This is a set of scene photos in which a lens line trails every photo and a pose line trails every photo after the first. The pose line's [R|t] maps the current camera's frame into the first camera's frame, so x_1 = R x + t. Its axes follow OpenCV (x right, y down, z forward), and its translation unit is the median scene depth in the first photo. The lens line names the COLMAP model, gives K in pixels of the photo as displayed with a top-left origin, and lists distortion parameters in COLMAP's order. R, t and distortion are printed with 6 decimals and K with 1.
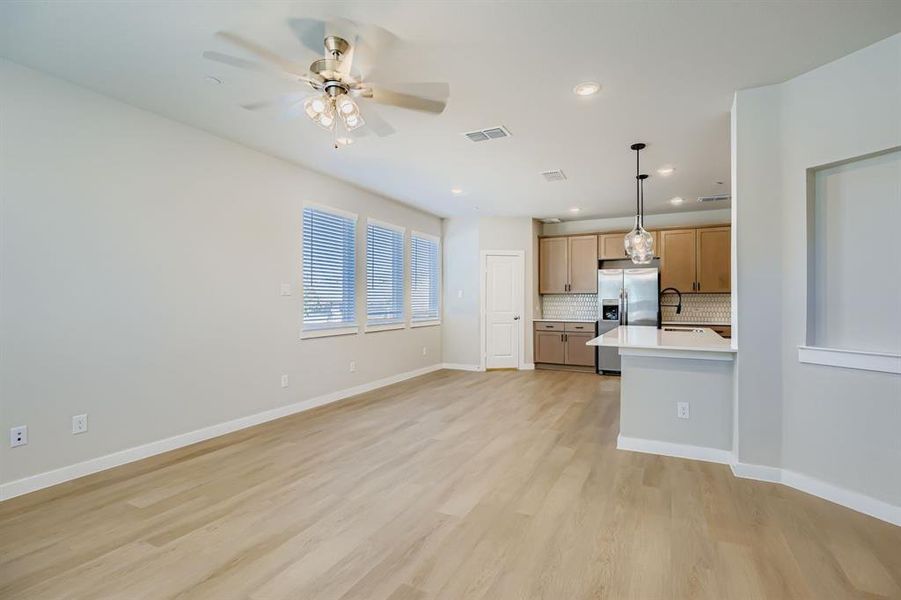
lens RADIAL K [[412.9, 0, 455.8], [0, 412.9, 300.1], [0, 0, 1]] dist [-0.000353, -0.000200]
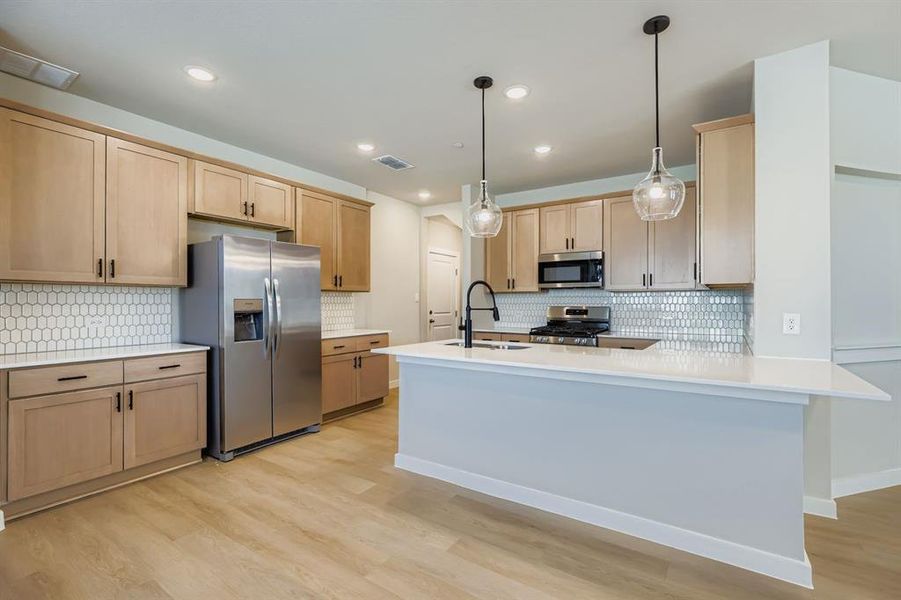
lens RADIAL K [[407.6, 0, 449.9], [0, 407.6, 299.0], [0, 0, 1]] dist [-0.002412, -0.000669]
pose [[0.109015, 0.005441, 0.994025, -0.185473], [0.002243, 0.999981, -0.005720, 0.004230], [-0.994038, 0.002853, 0.109000, 1.649144]]
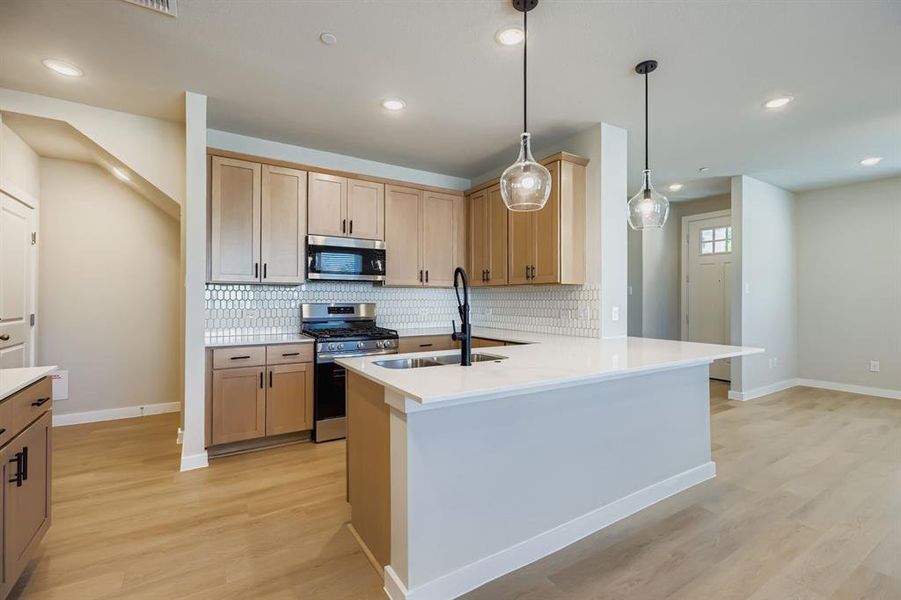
lens RADIAL K [[407.6, 0, 449.9], [0, 407.6, 299.0], [0, 0, 1]] dist [-0.002412, -0.000669]
pose [[-0.867662, -0.006415, 0.497114, 0.534534], [-0.005436, 0.999979, 0.003417, 0.004648], [-0.497126, 0.000263, -0.867678, 2.345065]]
